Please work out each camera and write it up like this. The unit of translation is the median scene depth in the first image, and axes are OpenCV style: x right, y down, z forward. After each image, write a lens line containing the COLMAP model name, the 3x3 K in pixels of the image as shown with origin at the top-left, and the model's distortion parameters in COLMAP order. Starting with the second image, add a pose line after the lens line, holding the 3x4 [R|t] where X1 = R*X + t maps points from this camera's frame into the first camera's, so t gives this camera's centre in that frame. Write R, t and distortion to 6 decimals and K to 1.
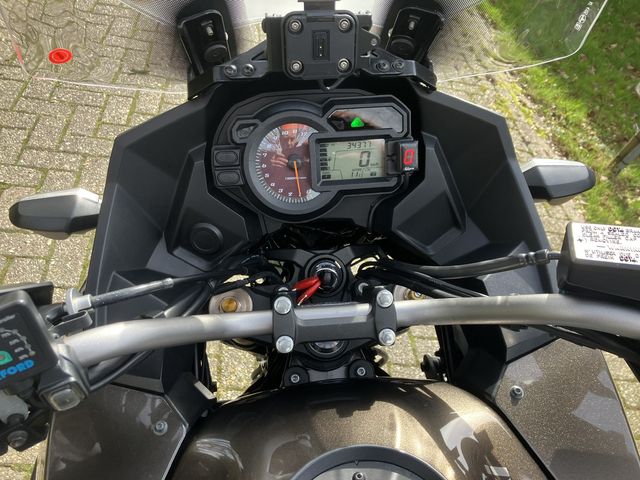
lens RADIAL K [[513.6, 0, 320.0], [0, 513.6, 240.0], [0, 0, 1]] dist [0.006189, 0.000214]
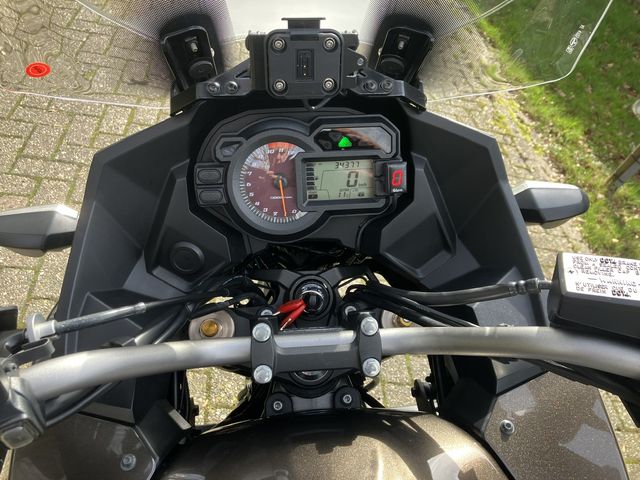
lens RADIAL K [[514.5, 0, 323.1], [0, 514.5, 230.0], [0, 0, 1]] dist [0.004940, -0.001335]
pose [[0.999839, 0.016048, 0.008034, 0.025771], [-0.015698, 0.998999, -0.041892, -0.020132], [-0.008699, 0.041759, 0.999090, 0.032273]]
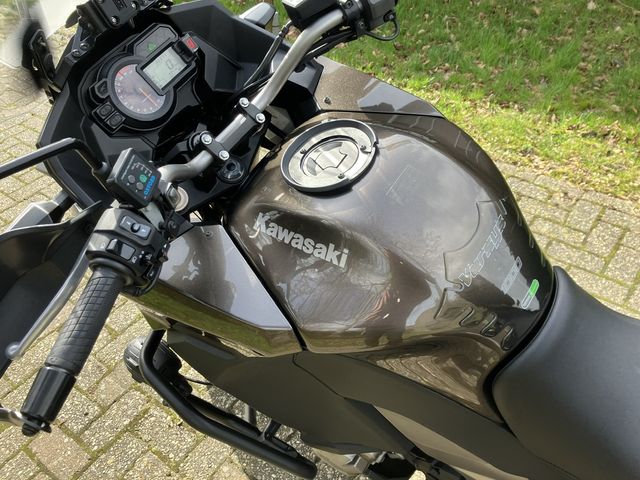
lens RADIAL K [[513.6, 0, 320.0], [0, 513.6, 240.0], [0, 0, 1]] dist [0.006189, 0.000214]
pose [[0.625526, -0.693174, 0.358087, -0.583015], [0.685764, 0.707363, 0.171362, 0.279536], [-0.372081, 0.138372, 0.917828, -0.568857]]
